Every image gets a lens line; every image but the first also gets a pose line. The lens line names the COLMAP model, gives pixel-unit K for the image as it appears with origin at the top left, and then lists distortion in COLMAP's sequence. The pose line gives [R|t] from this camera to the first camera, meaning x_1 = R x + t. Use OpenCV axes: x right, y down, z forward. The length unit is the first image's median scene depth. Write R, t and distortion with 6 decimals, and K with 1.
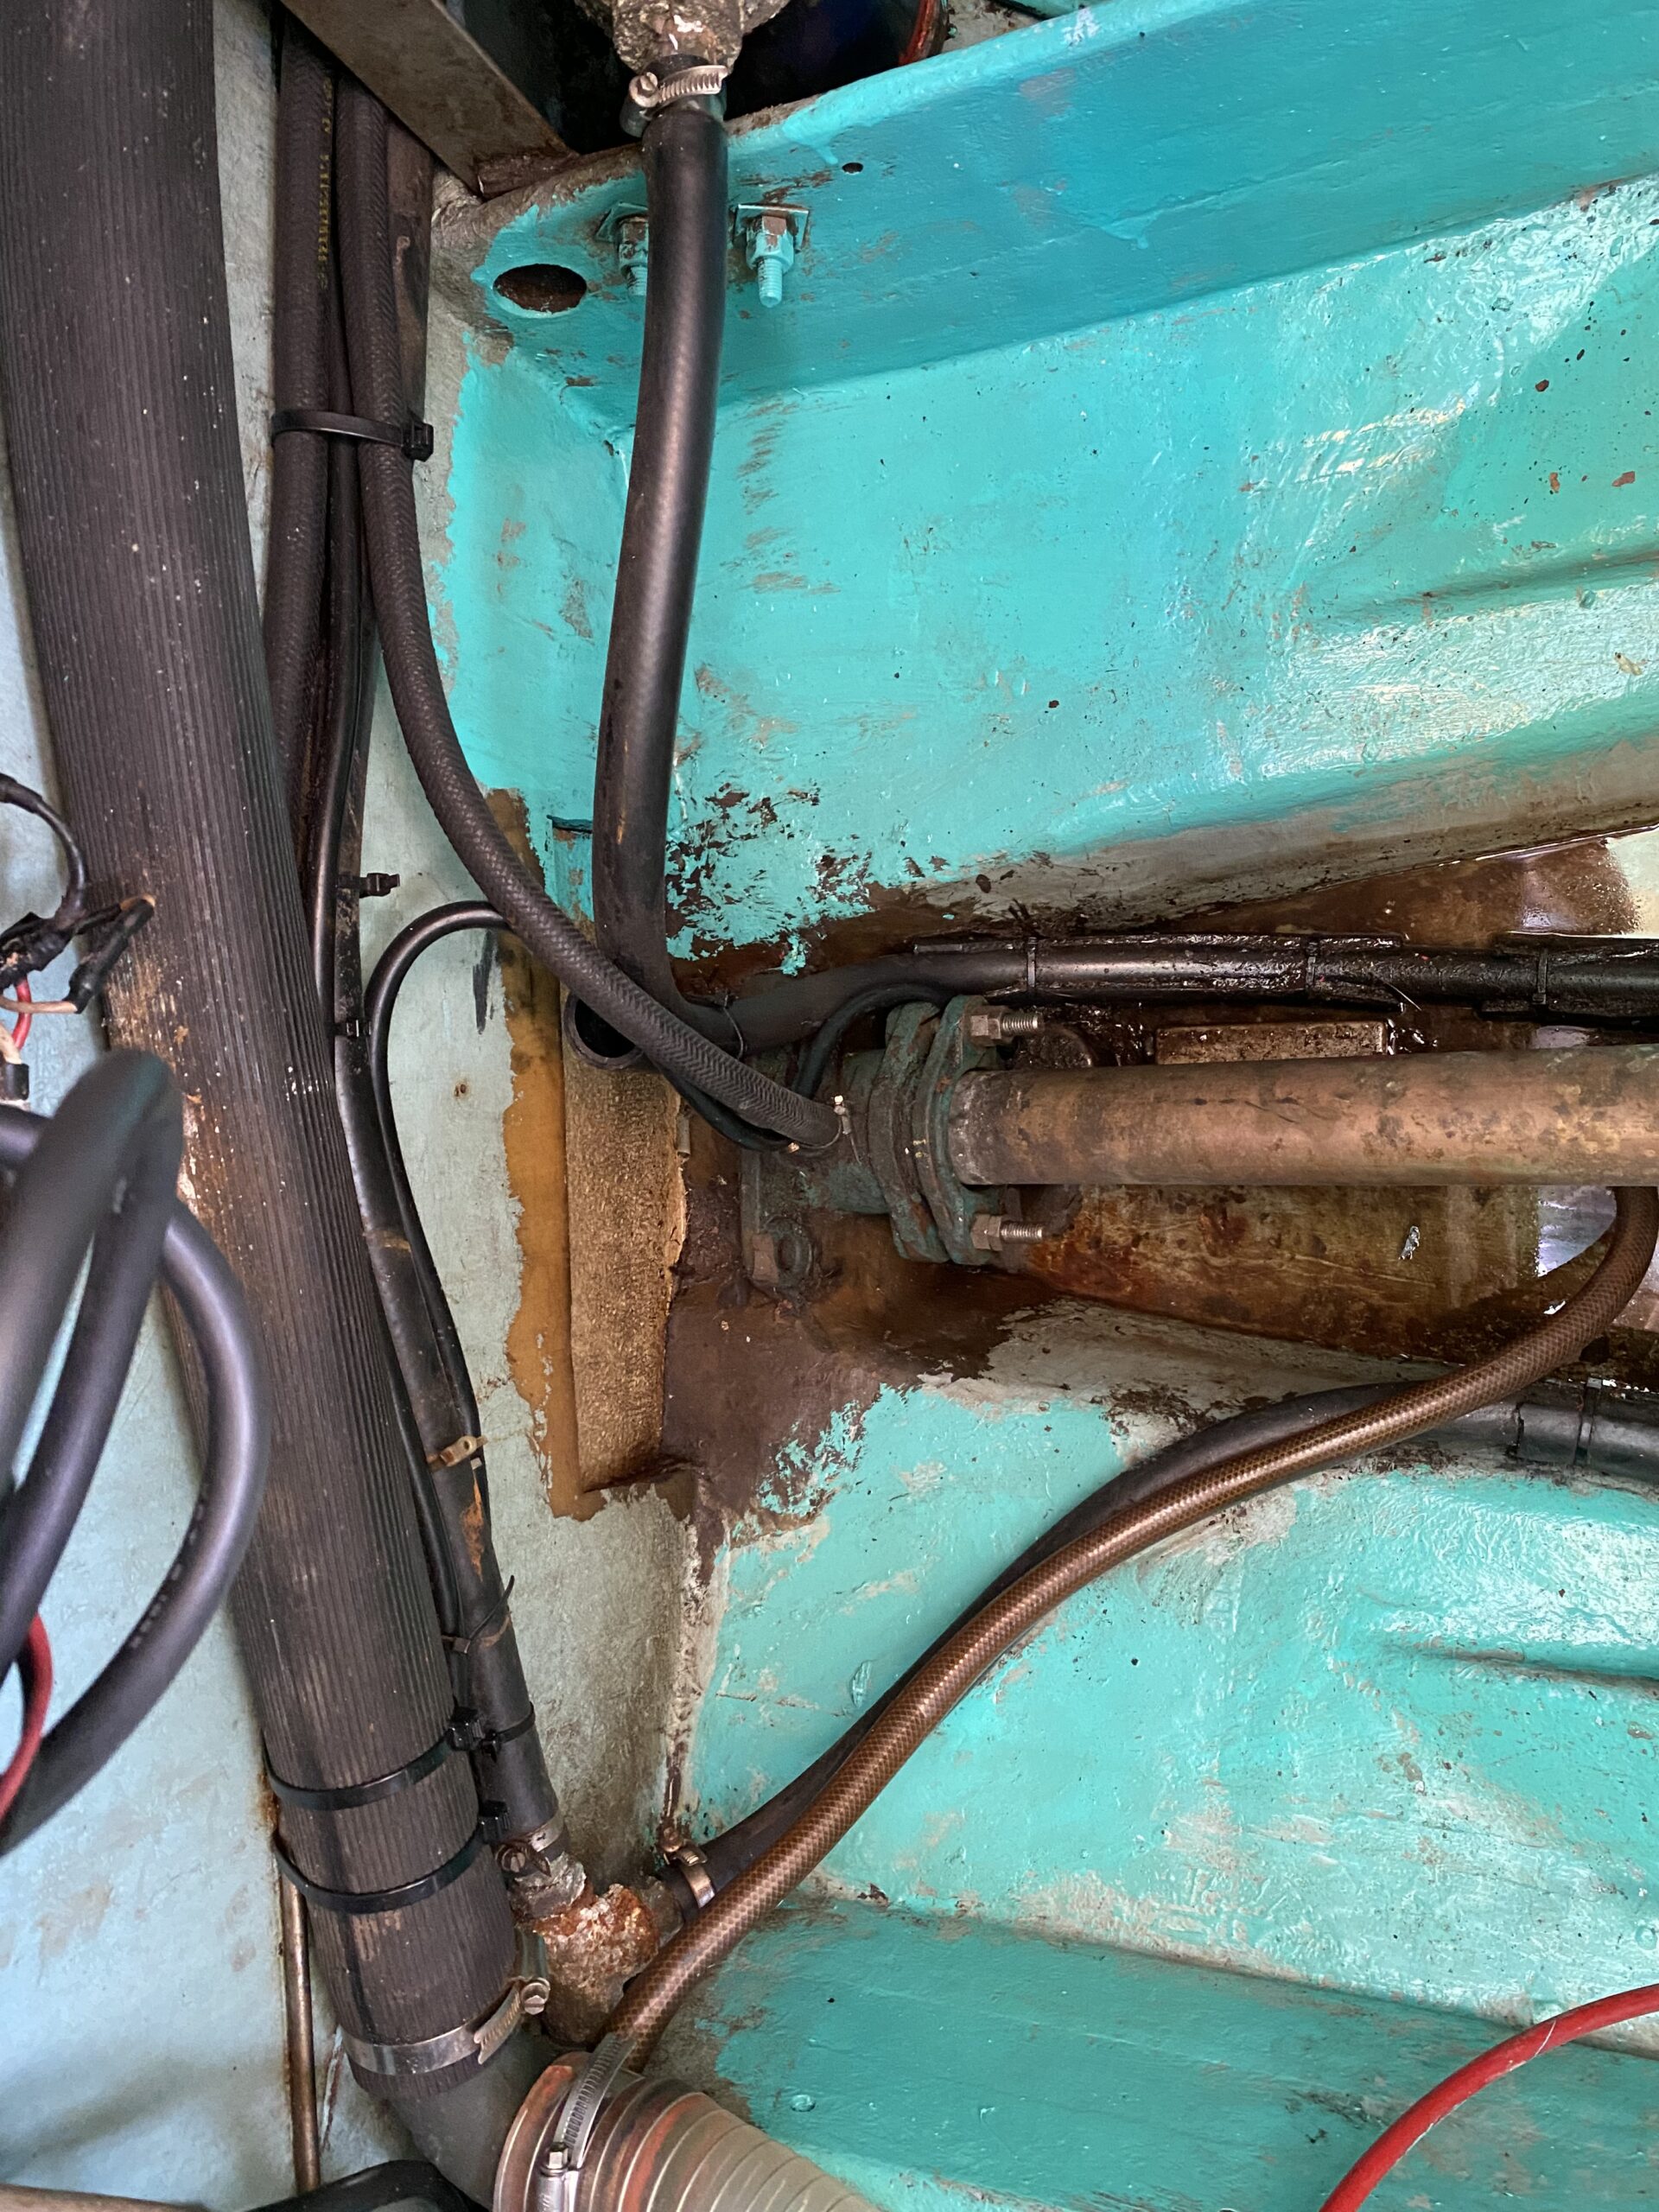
lens RADIAL K [[1688.4, 0, 834.1], [0, 1688.4, 1092.1], [0, 0, 1]] dist [0.009620, -0.001602]
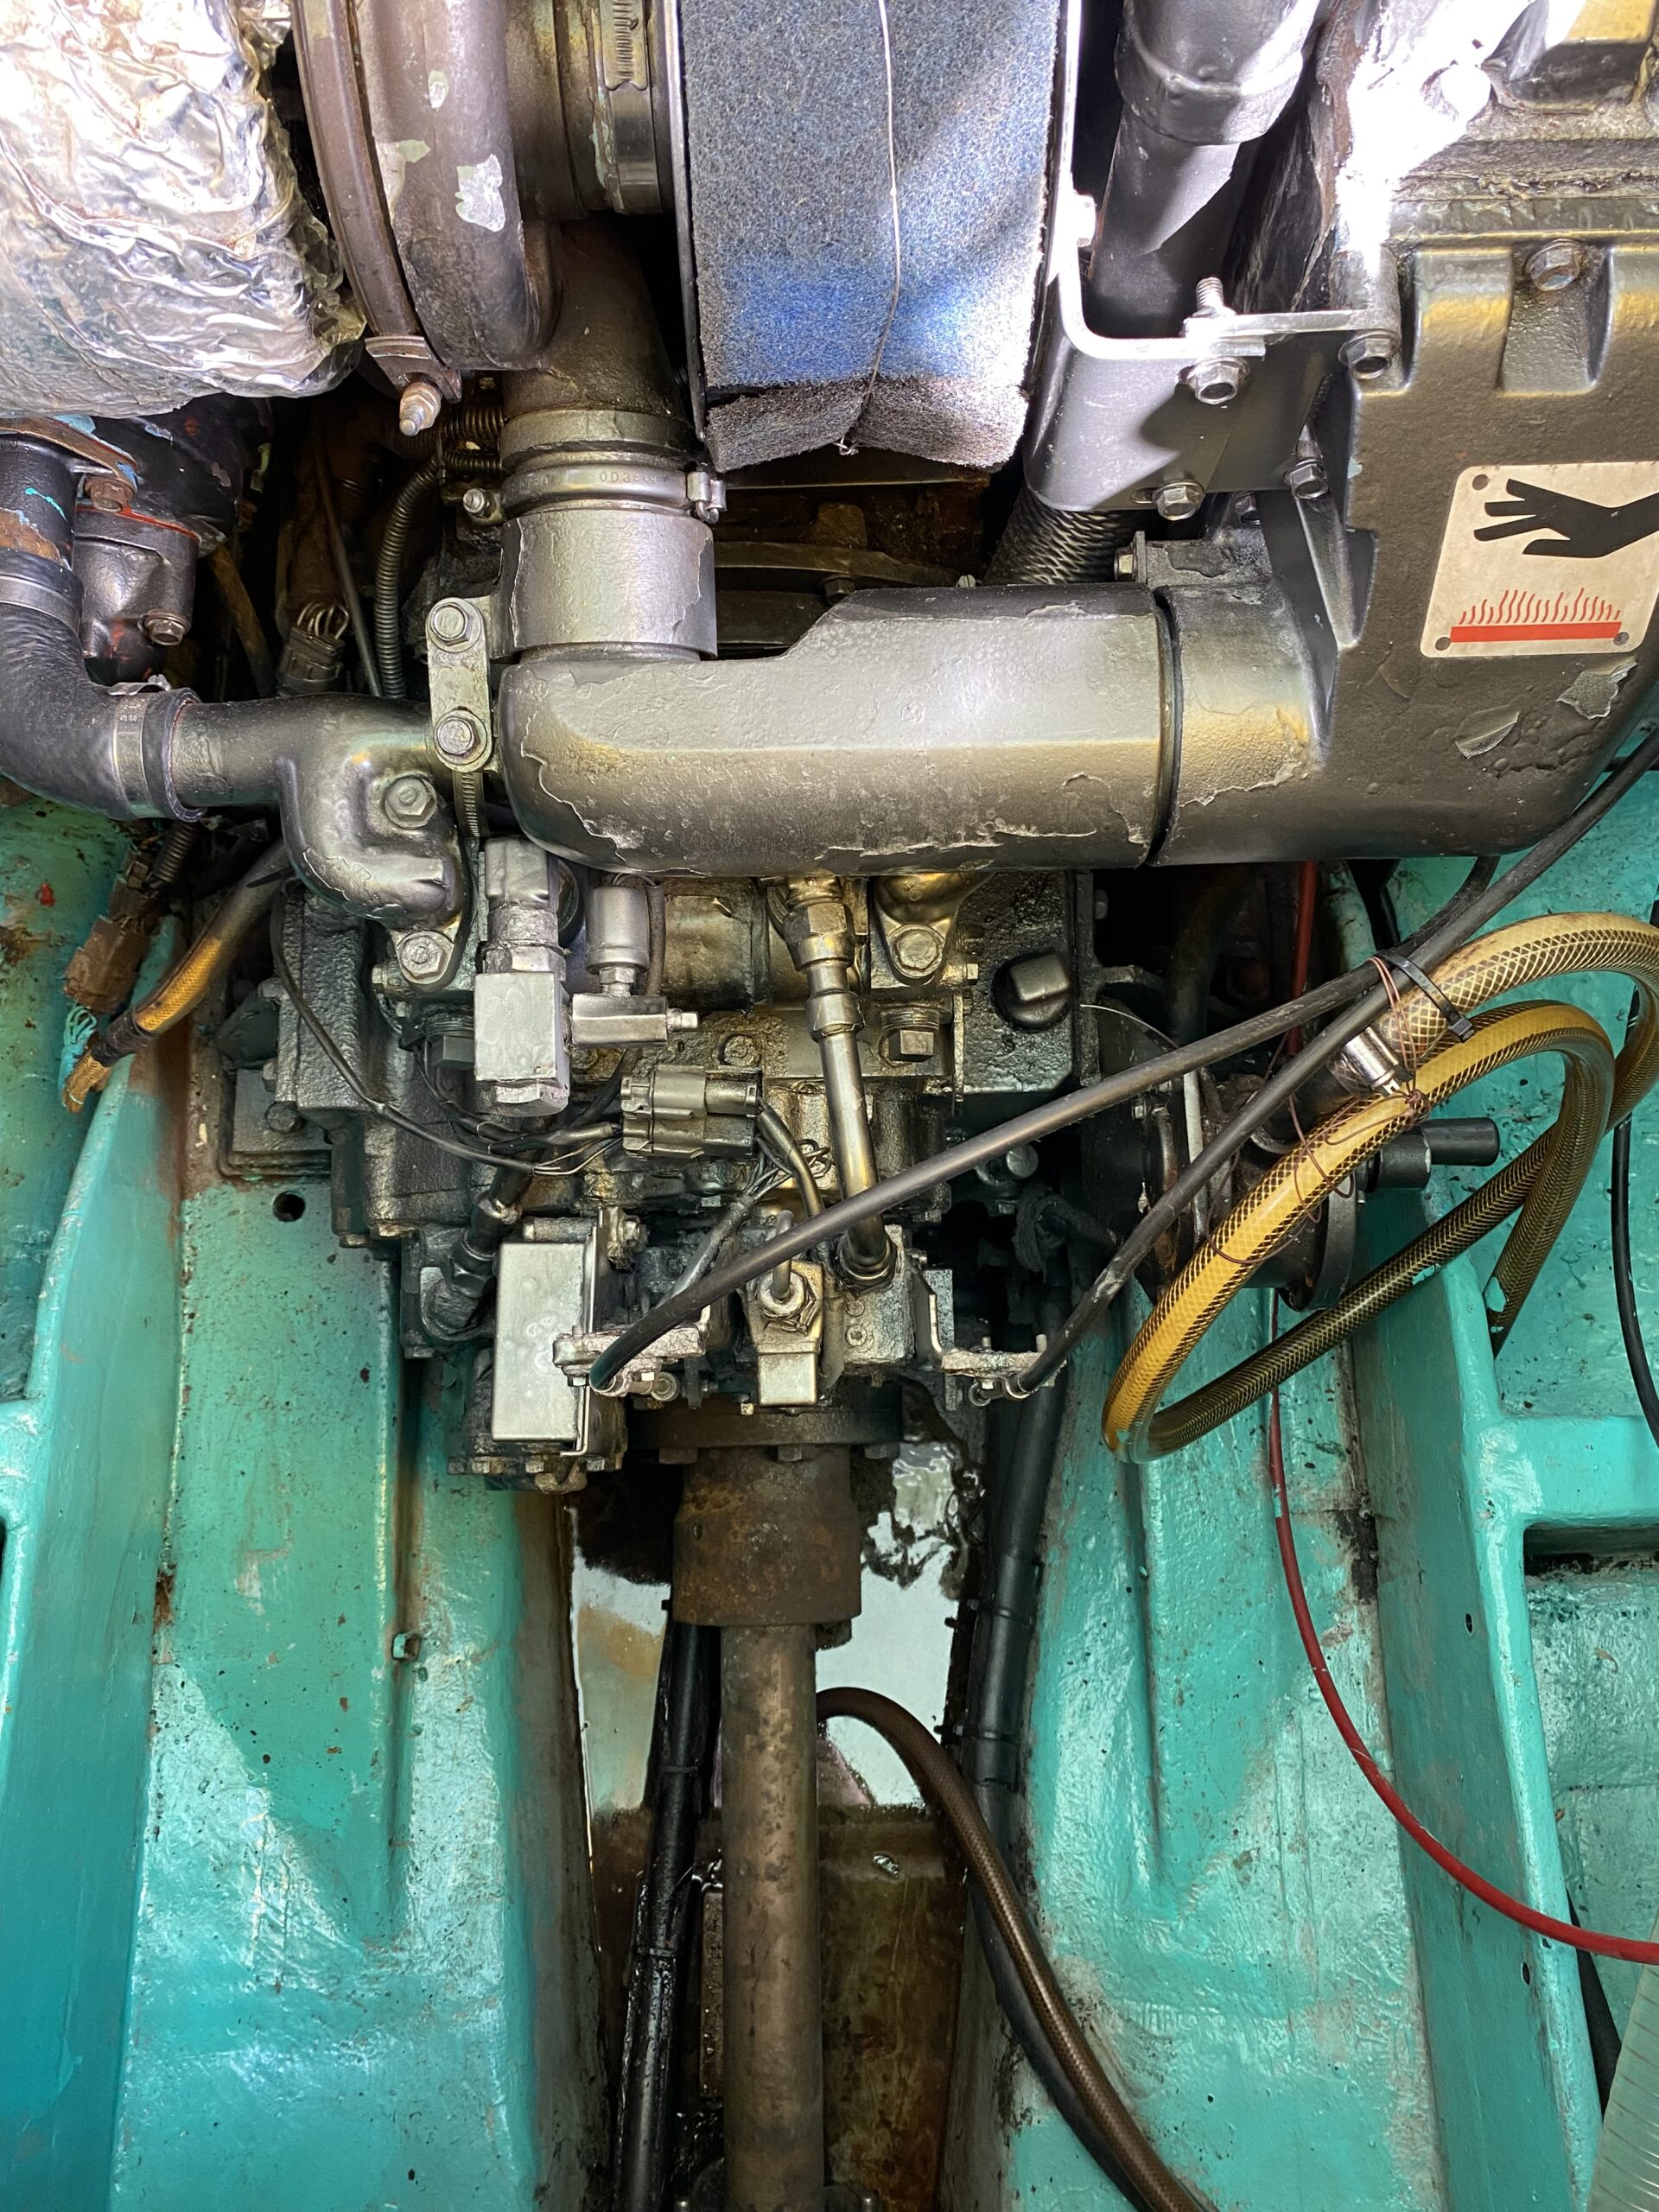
lens RADIAL K [[1672.4, 0, 829.5], [0, 1672.4, 1106.0], [0, 0, 1]] dist [0.047261, -0.042994]
pose [[0.007061, -0.696979, 0.717056, -0.186238], [0.999964, 0.001577, -0.008314, 0.066182], [0.004664, 0.717089, 0.696966, -0.338439]]
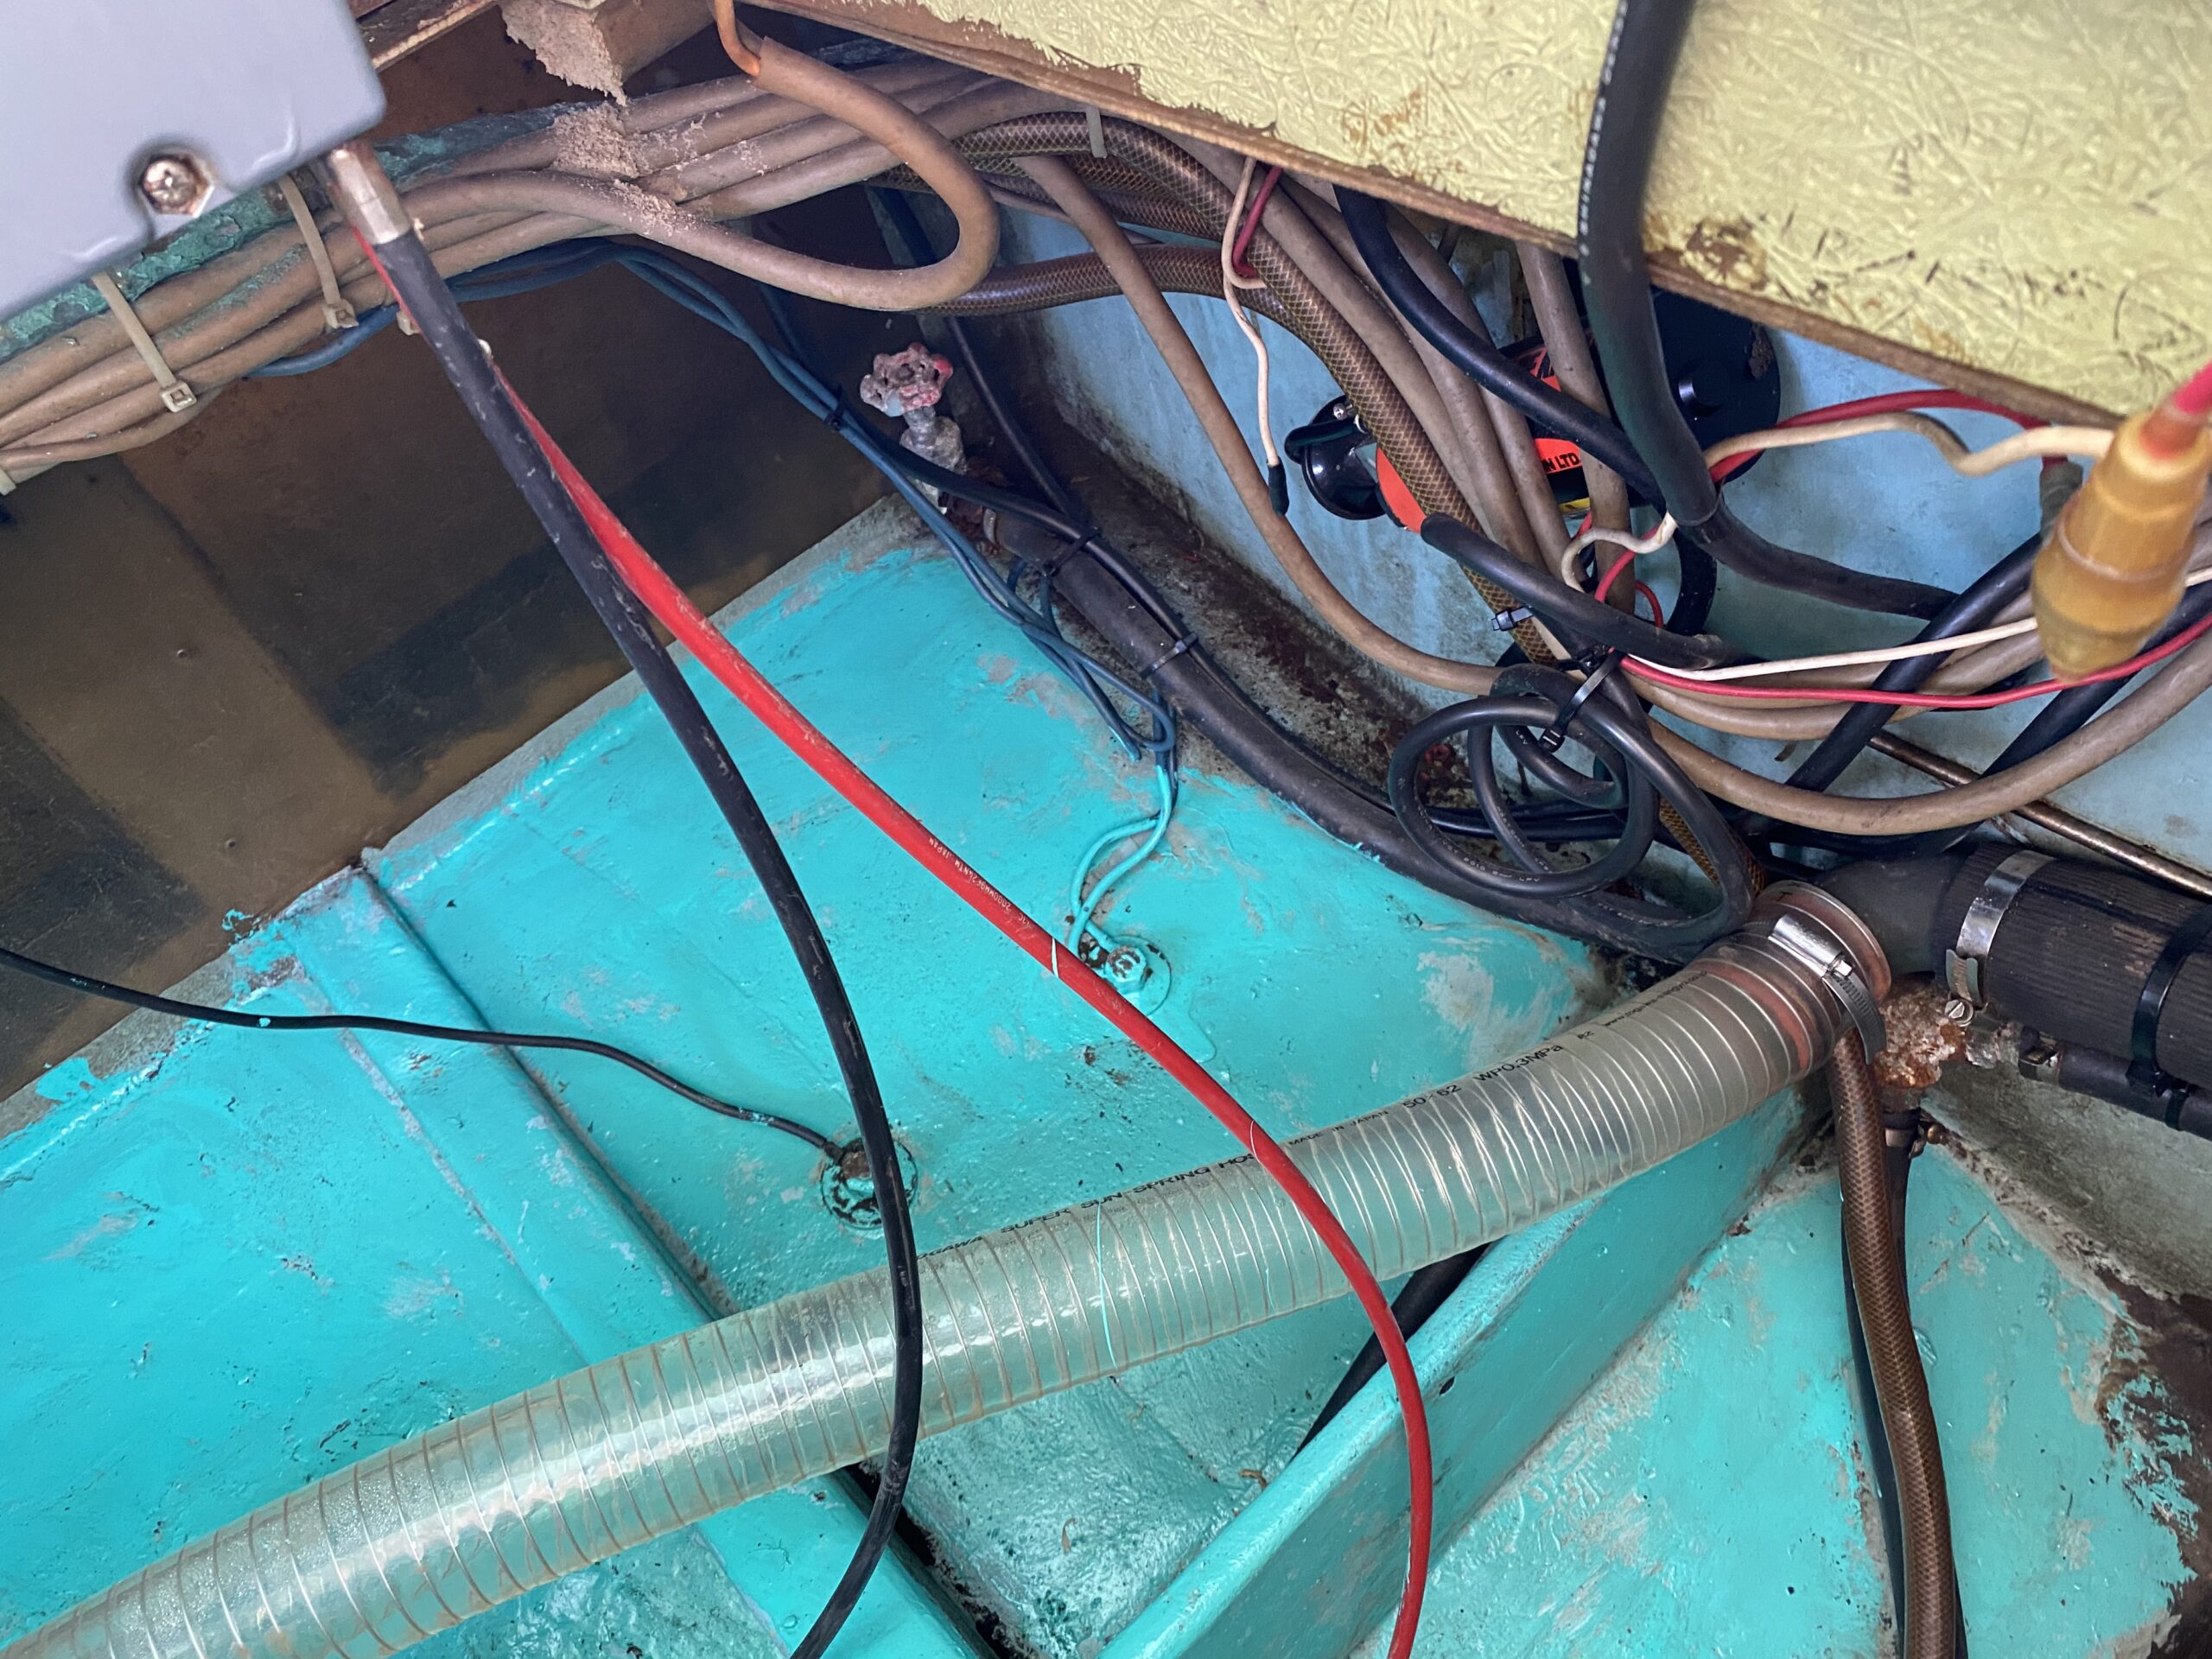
lens RADIAL K [[1688.4, 0, 1109.9], [0, 1688.4, 822.3], [0, 0, 1]] dist [0.009620, -0.001602]
pose [[-0.579465, 0.812845, 0.059184, -0.016001], [-0.631564, -0.493757, 0.597772, 0.201589], [0.515119, 0.309010, 0.799478, -0.135674]]
